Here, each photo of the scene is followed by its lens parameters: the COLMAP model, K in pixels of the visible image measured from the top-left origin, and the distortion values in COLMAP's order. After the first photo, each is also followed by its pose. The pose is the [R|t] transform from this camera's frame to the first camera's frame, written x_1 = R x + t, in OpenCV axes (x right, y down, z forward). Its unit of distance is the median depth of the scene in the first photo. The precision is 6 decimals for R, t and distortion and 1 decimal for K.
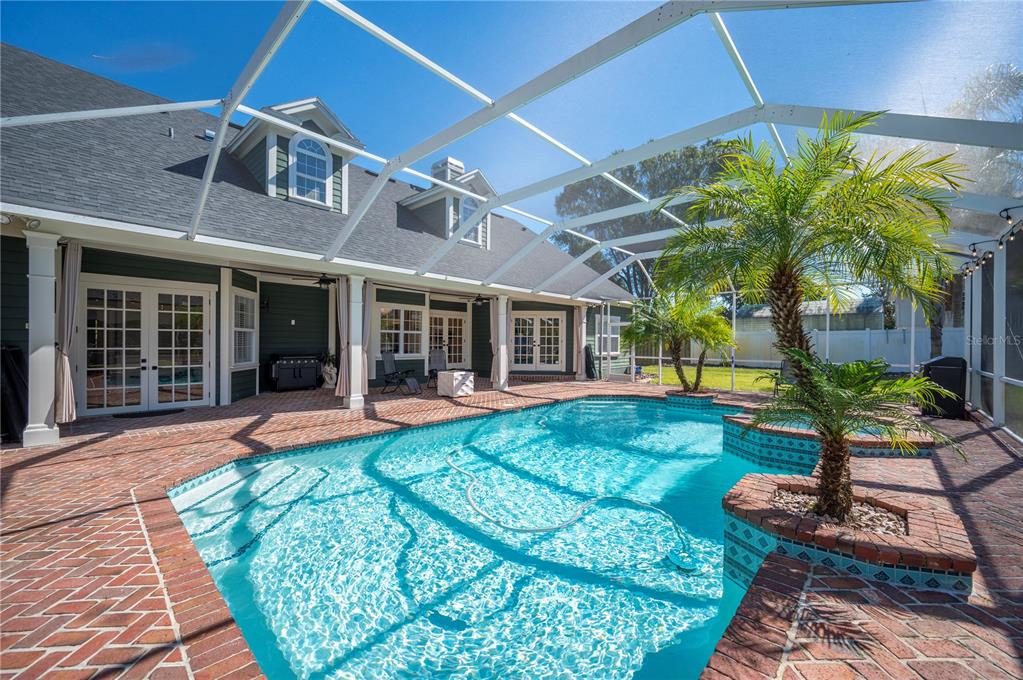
lens RADIAL K [[412.1, 0, 521.0], [0, 412.1, 343.6], [0, 0, 1]] dist [-0.003965, 0.000307]
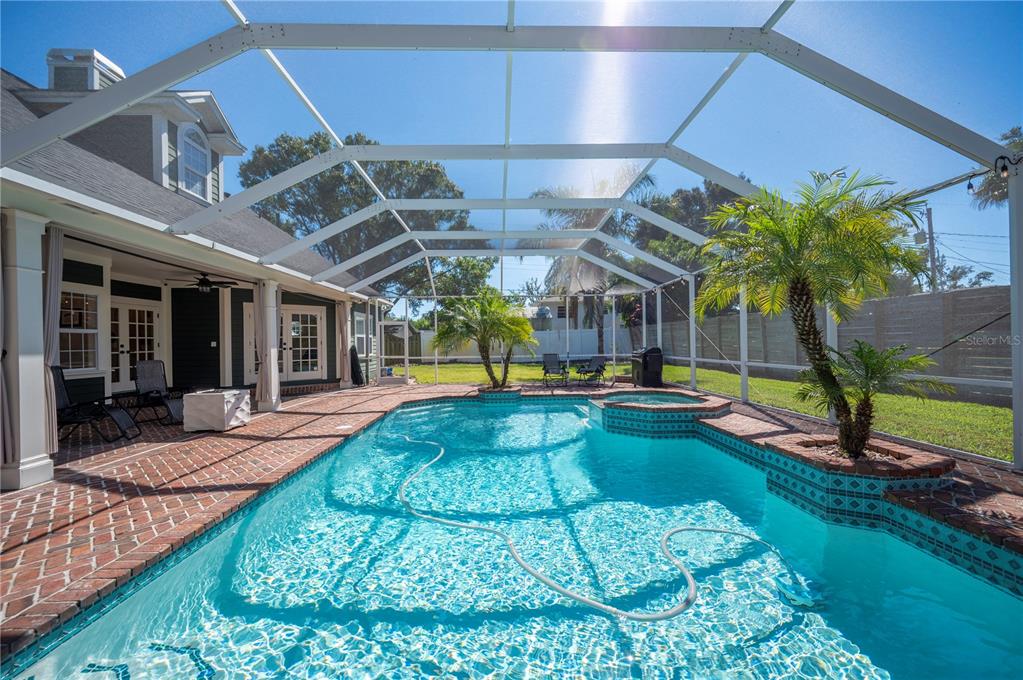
lens RADIAL K [[412.1, 0, 505.1], [0, 412.1, 341.9], [0, 0, 1]] dist [-0.003965, 0.000307]
pose [[0.716223, -0.015971, 0.697689, -0.258397], [0.020557, 0.999787, 0.001784, -0.001219], [-0.697569, 0.013065, 0.716398, 0.194629]]
